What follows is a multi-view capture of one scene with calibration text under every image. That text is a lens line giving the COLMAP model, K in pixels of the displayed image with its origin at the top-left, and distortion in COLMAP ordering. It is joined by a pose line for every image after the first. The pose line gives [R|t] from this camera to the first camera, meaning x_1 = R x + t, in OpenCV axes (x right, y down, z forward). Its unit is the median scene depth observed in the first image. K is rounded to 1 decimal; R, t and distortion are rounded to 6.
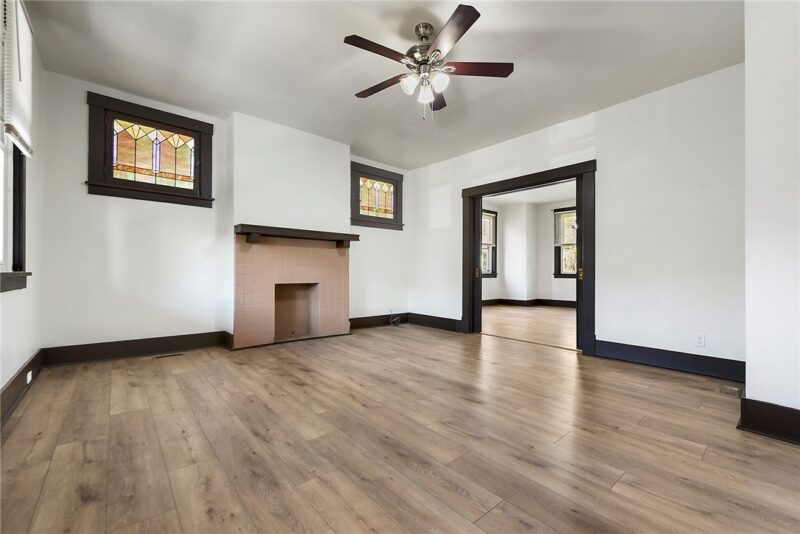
lens RADIAL K [[340.7, 0, 396.6], [0, 340.7, 274.3], [0, 0, 1]] dist [0.001372, -0.000181]
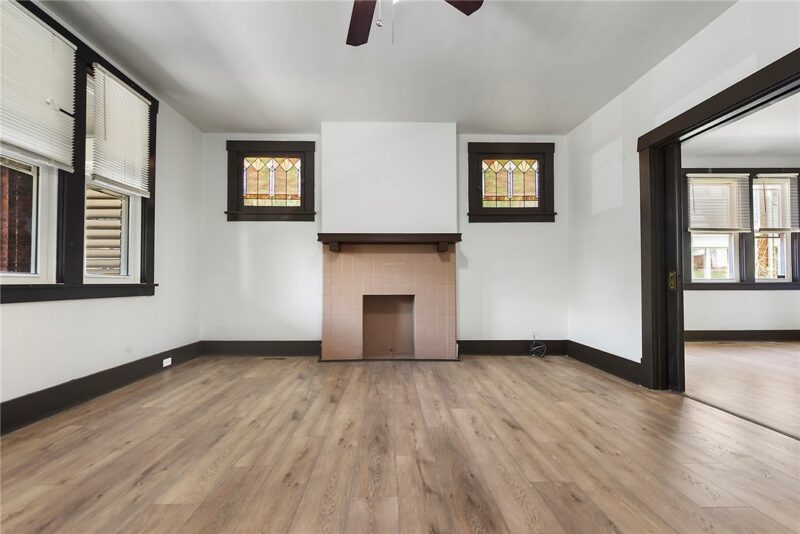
lens RADIAL K [[340.7, 0, 396.6], [0, 340.7, 274.3], [0, 0, 1]] dist [0.001372, -0.000181]
pose [[0.764987, -0.022719, -0.643645, 0.313466], [0.003377, 0.999505, -0.031266, 0.001676], [0.644037, 0.021745, 0.764685, 0.363594]]
